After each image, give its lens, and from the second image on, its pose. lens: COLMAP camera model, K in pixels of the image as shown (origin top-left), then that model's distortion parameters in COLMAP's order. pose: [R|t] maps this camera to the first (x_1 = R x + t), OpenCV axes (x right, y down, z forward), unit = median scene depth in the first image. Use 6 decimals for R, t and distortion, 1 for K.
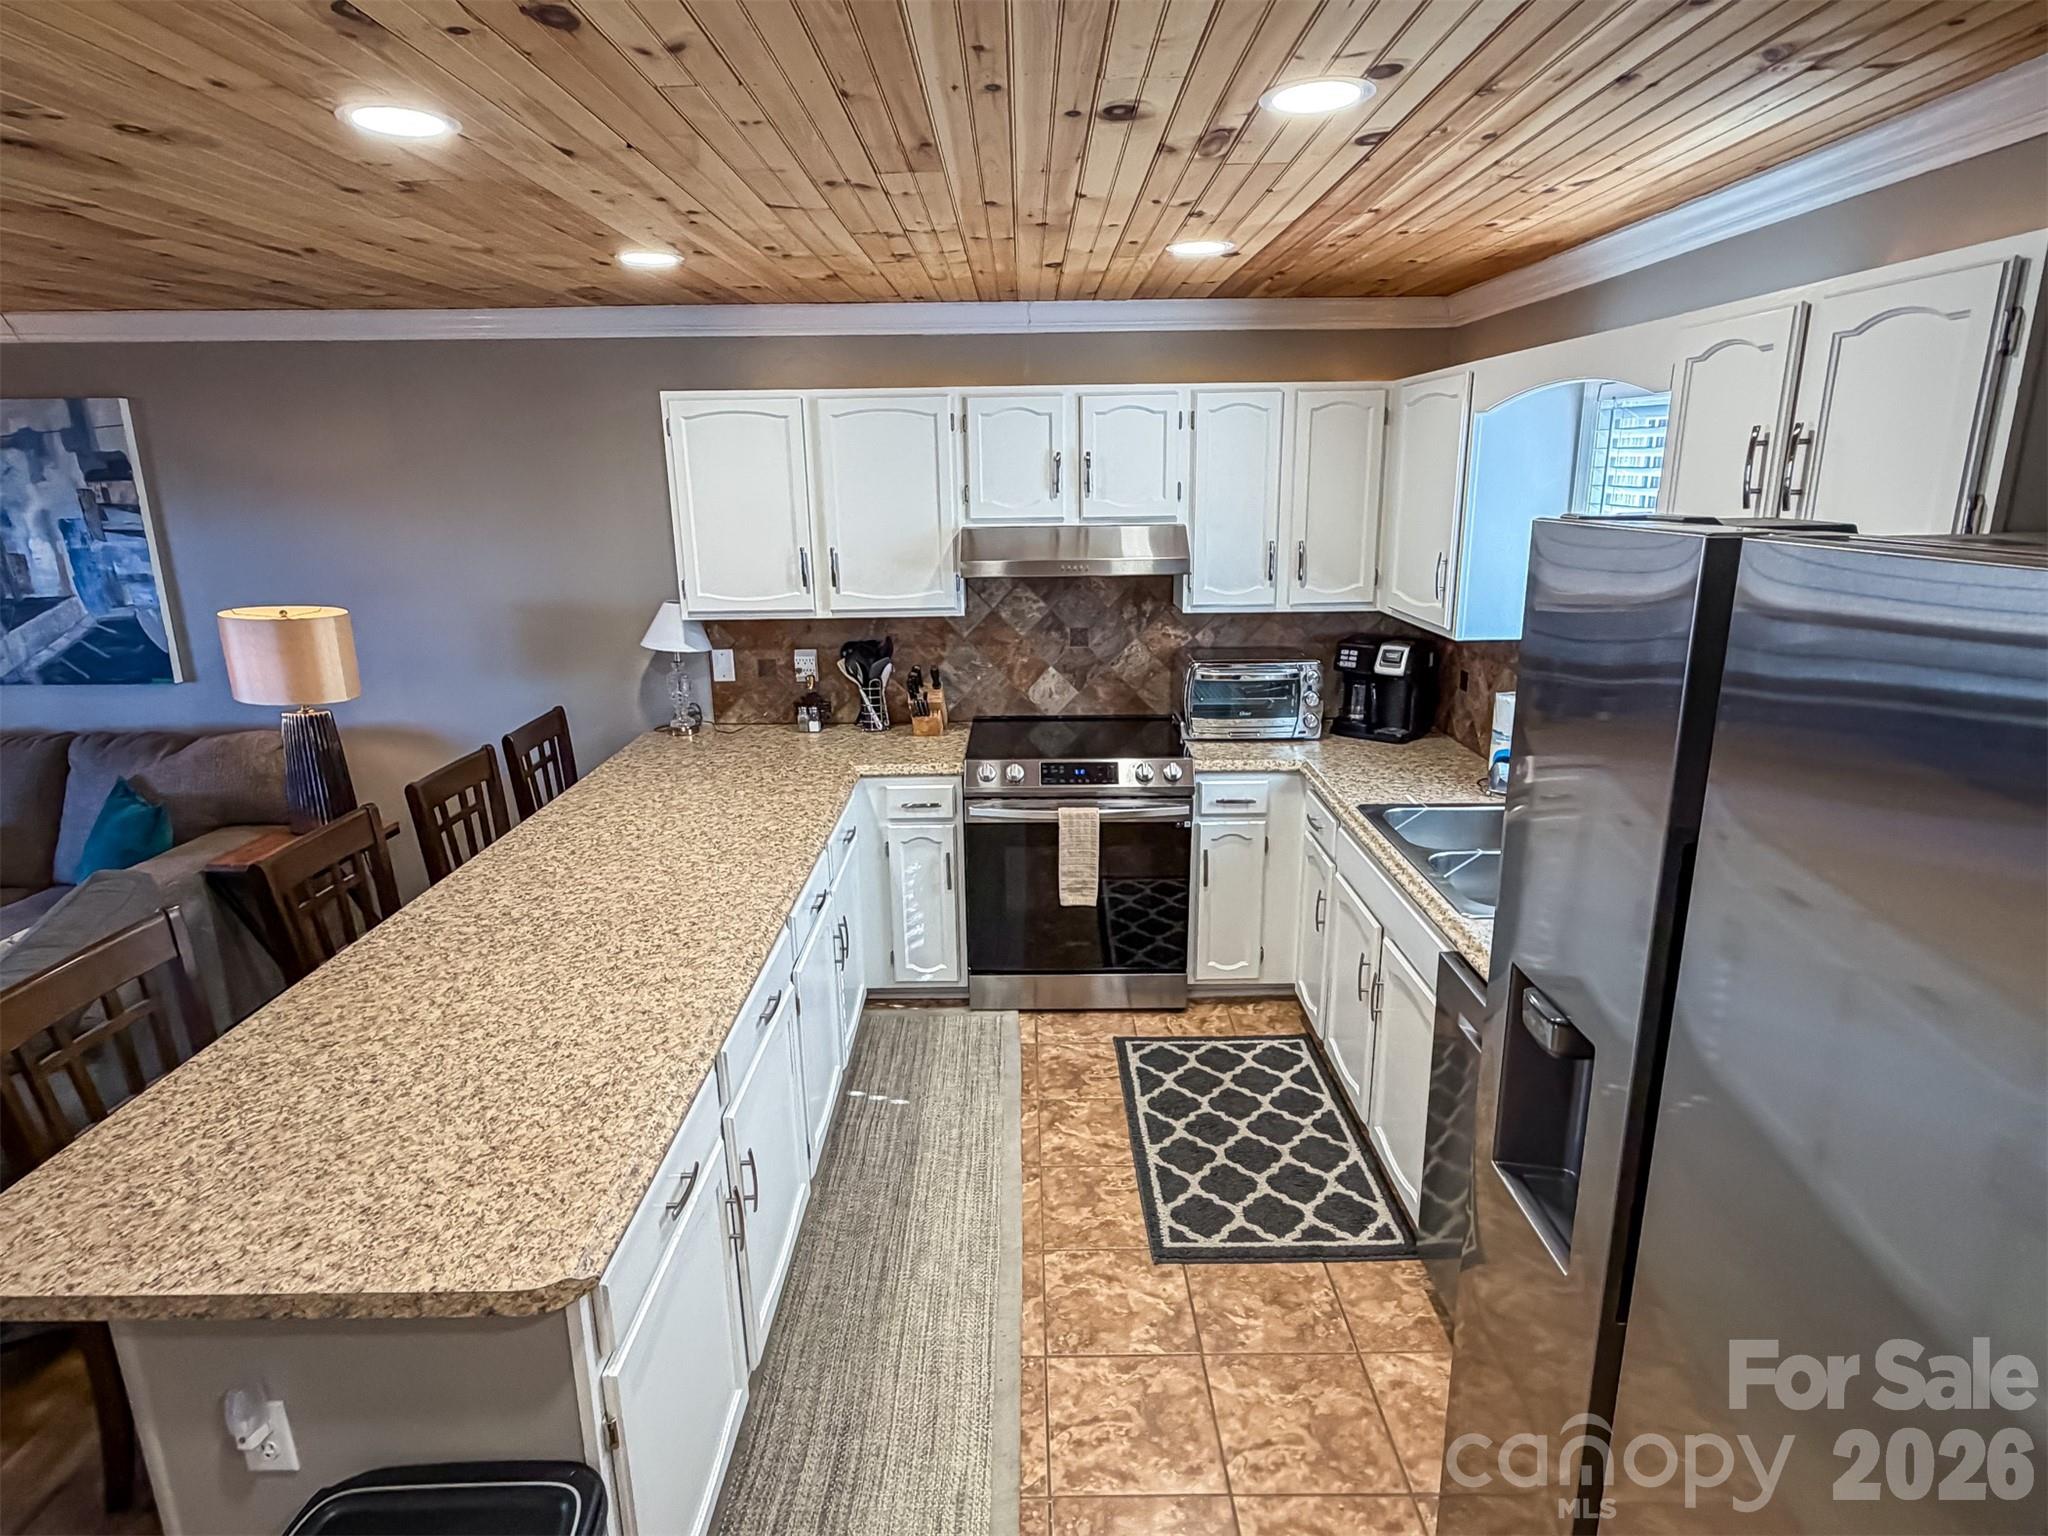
lens RADIAL K [[1100.6, 0, 1016.7], [0, 1100.6, 775.0], [0, 0, 1]] dist [0.001069, -0.000853]
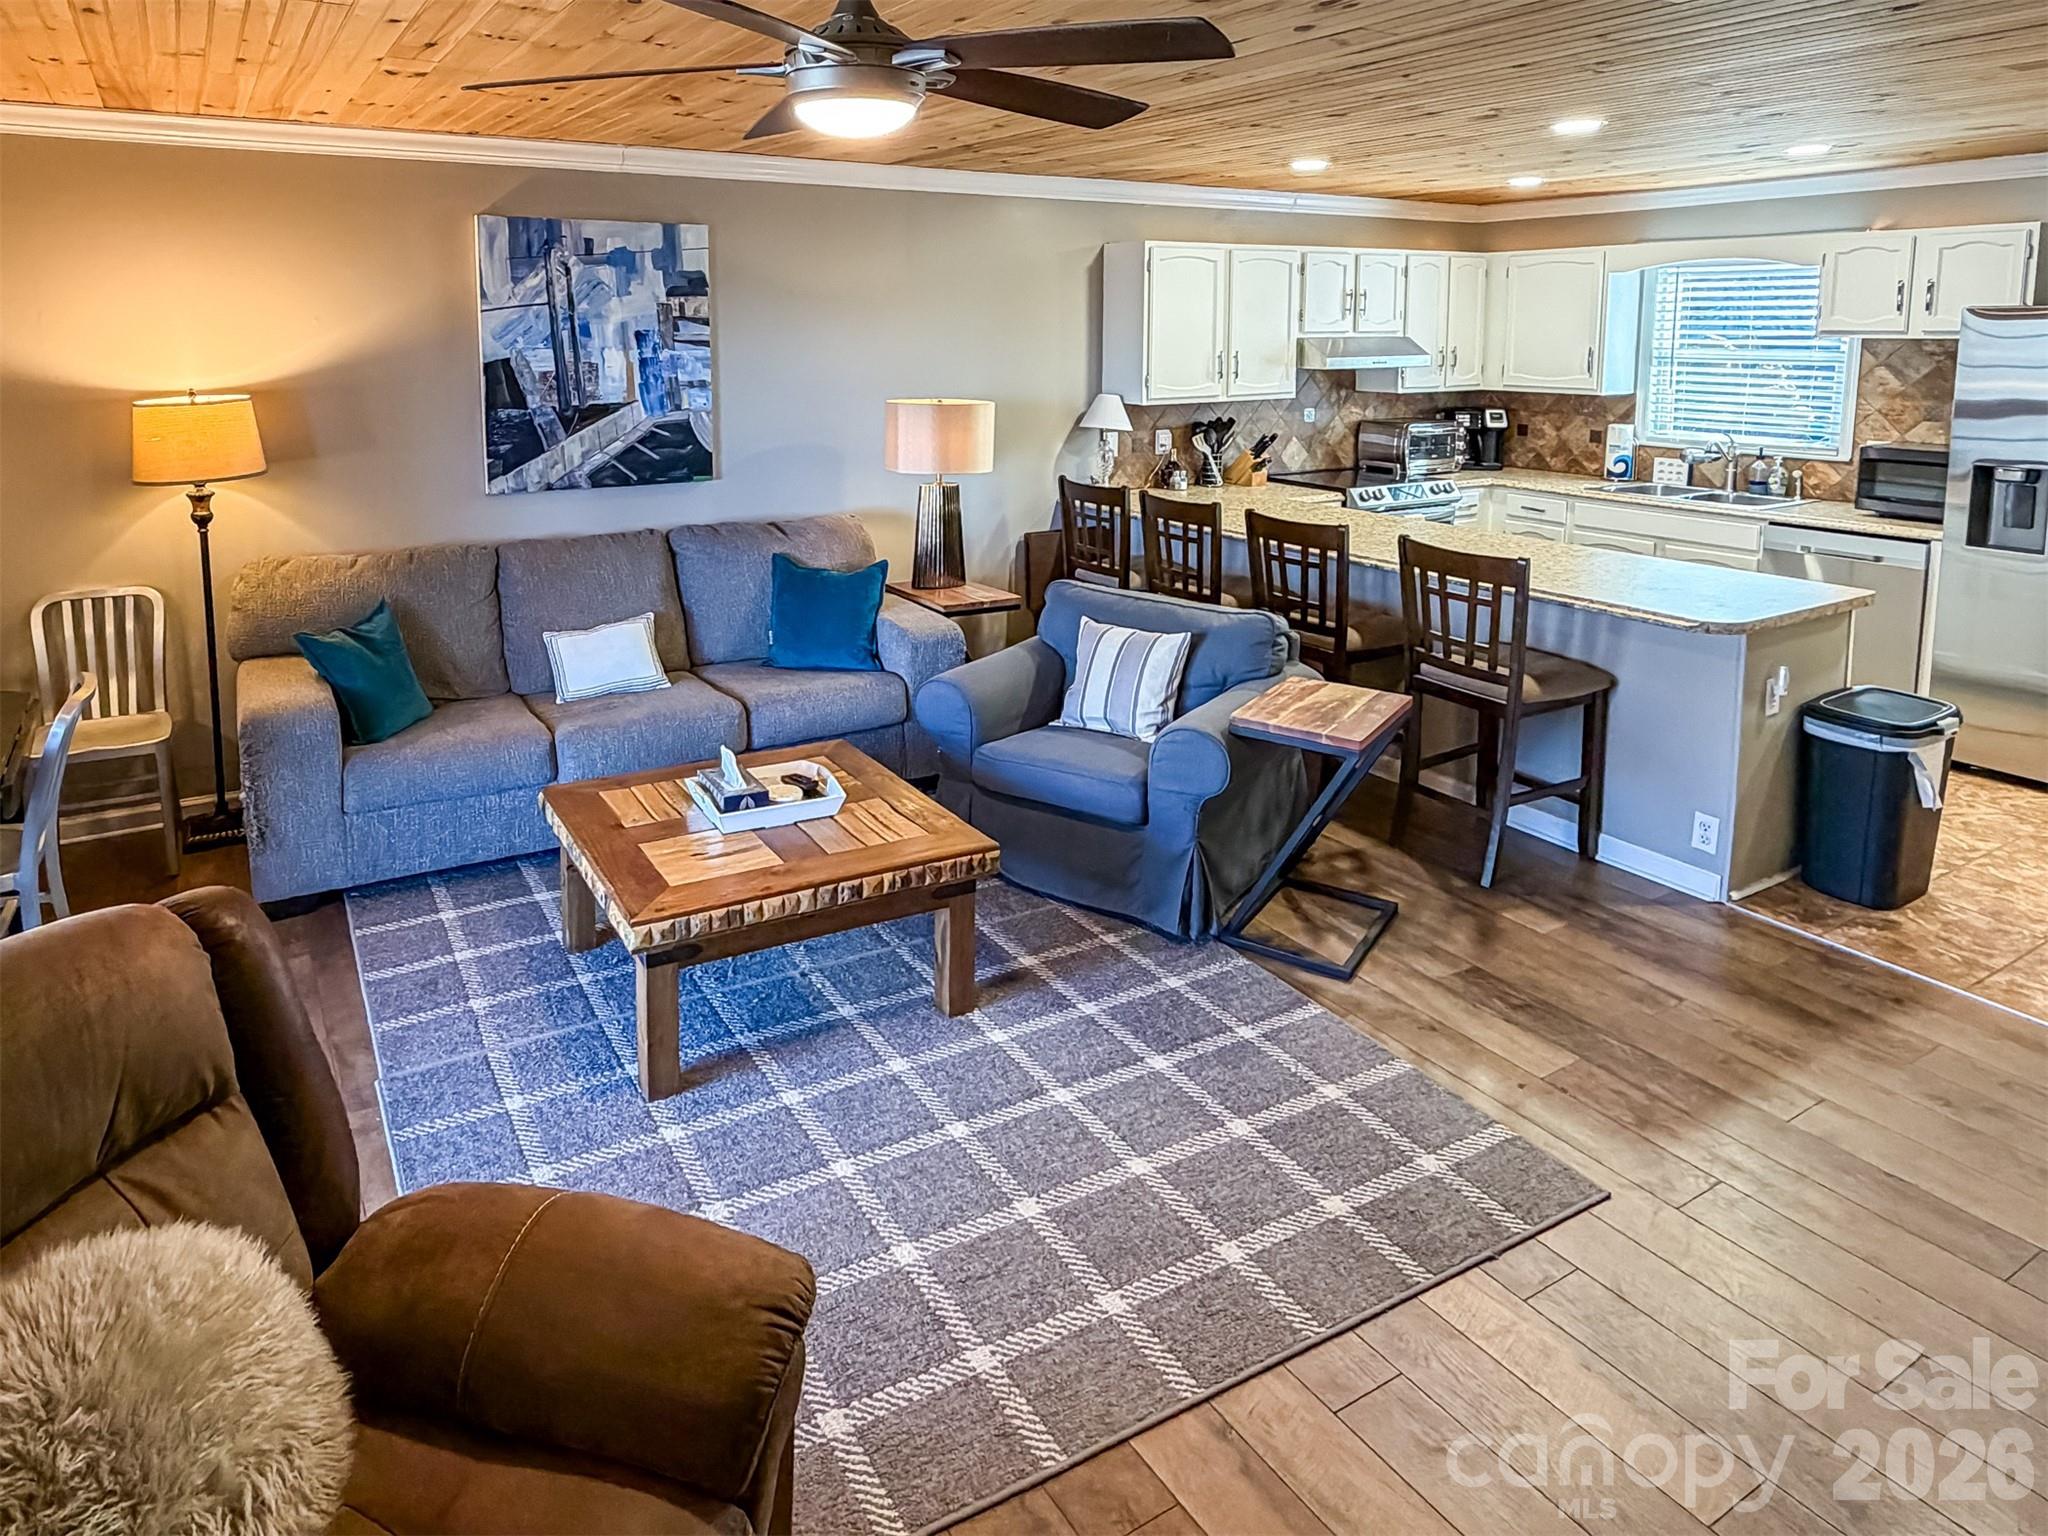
lens RADIAL K [[1228.6, 0, 928.5], [0, 1228.6, 472.3], [0, 0, 1]] dist [0.000173, -0.001128]
pose [[0.870225, -0.050060, 0.490104, -1.218436], [0.125180, 0.984642, -0.121696, 0.085157], [-0.476485, 0.167254, 0.863127, -0.144889]]
